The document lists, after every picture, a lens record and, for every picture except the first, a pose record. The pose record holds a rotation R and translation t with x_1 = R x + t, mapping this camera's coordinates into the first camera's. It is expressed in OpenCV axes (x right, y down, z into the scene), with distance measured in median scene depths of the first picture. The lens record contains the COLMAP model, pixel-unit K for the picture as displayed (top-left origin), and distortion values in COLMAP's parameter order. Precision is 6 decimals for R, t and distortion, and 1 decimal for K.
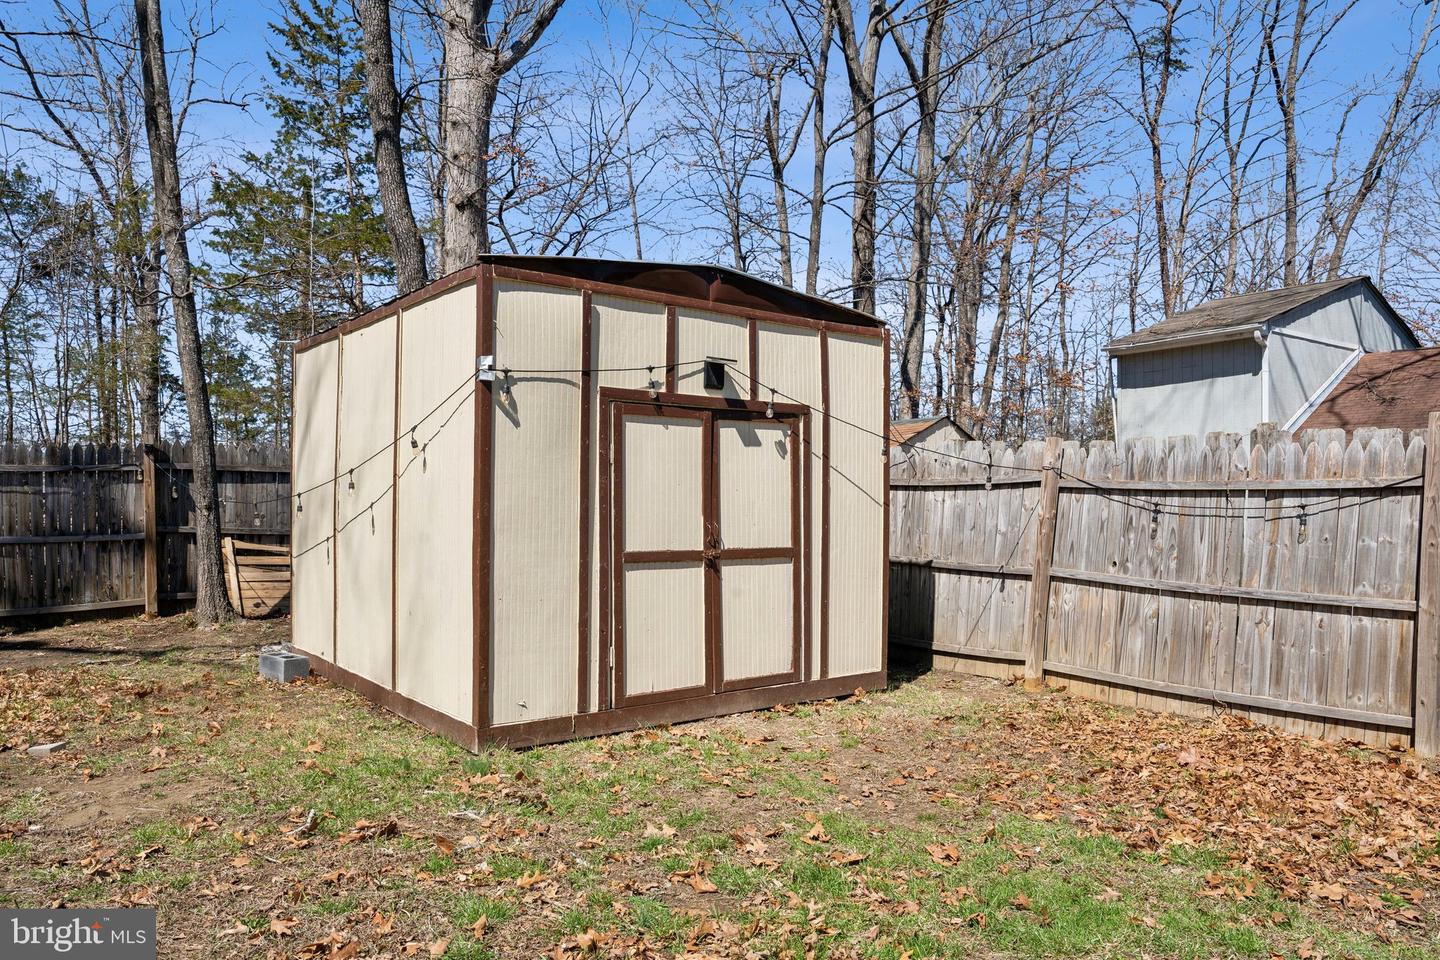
lens RADIAL K [[975.1, 0, 717.5], [0, 975.1, 536.9], [0, 0, 1]] dist [-0.000780, -0.000072]
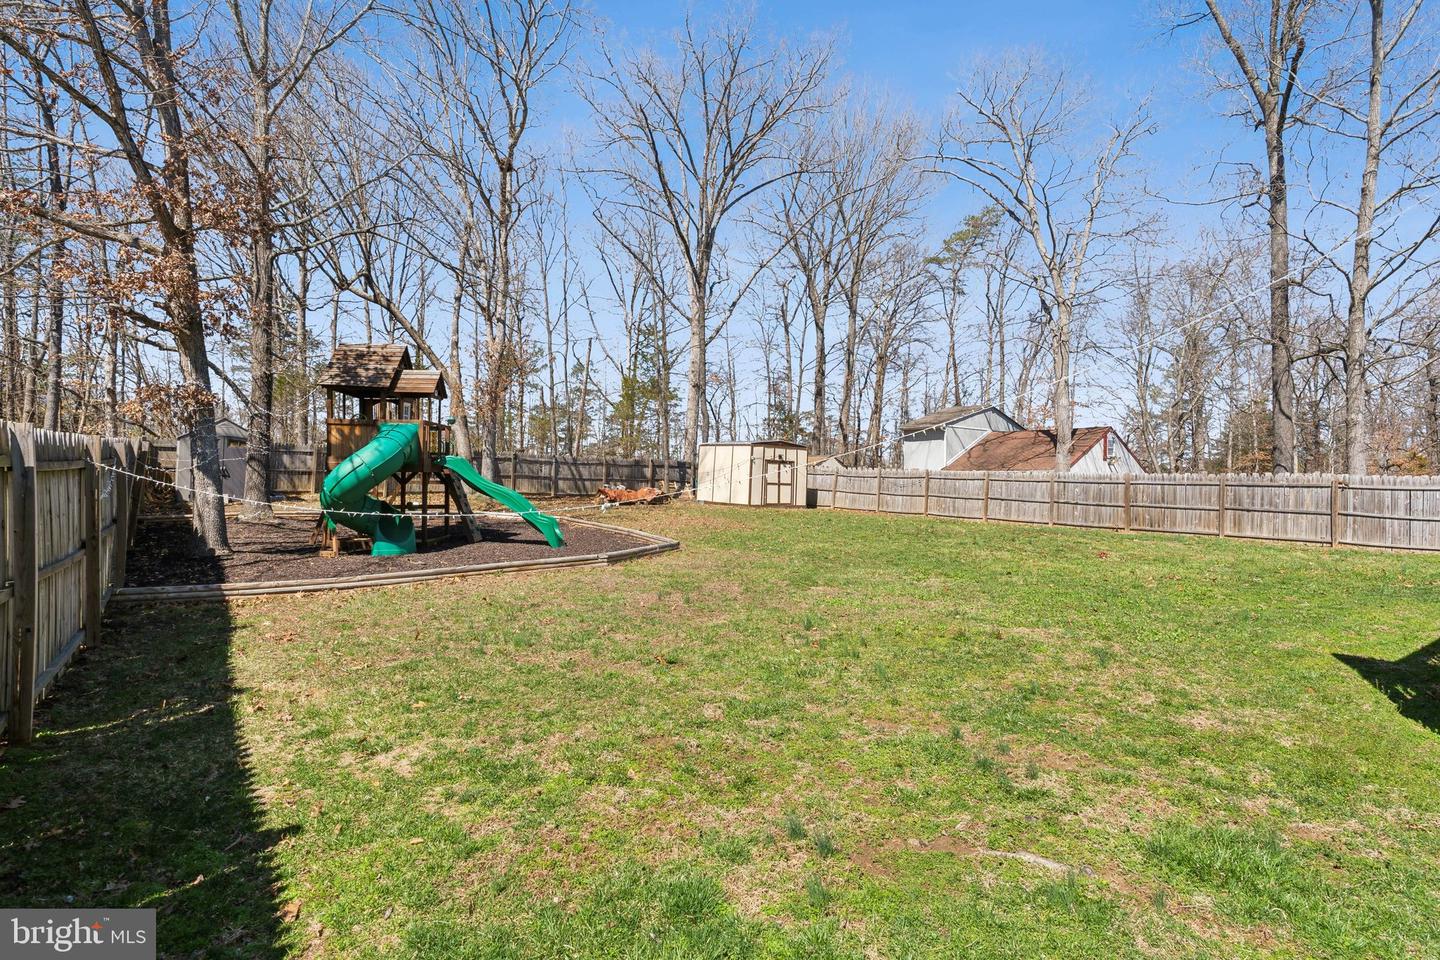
lens RADIAL K [[775.9, 0, 702.5], [0, 775.9, 474.8], [0, 0, 1]] dist [-0.001447, -0.000592]
pose [[0.999067, 0.029493, -0.031549, -0.329137], [-0.030774, 0.998687, -0.040946, 0.173433], [0.030300, 0.041878, 0.998663, -3.915724]]
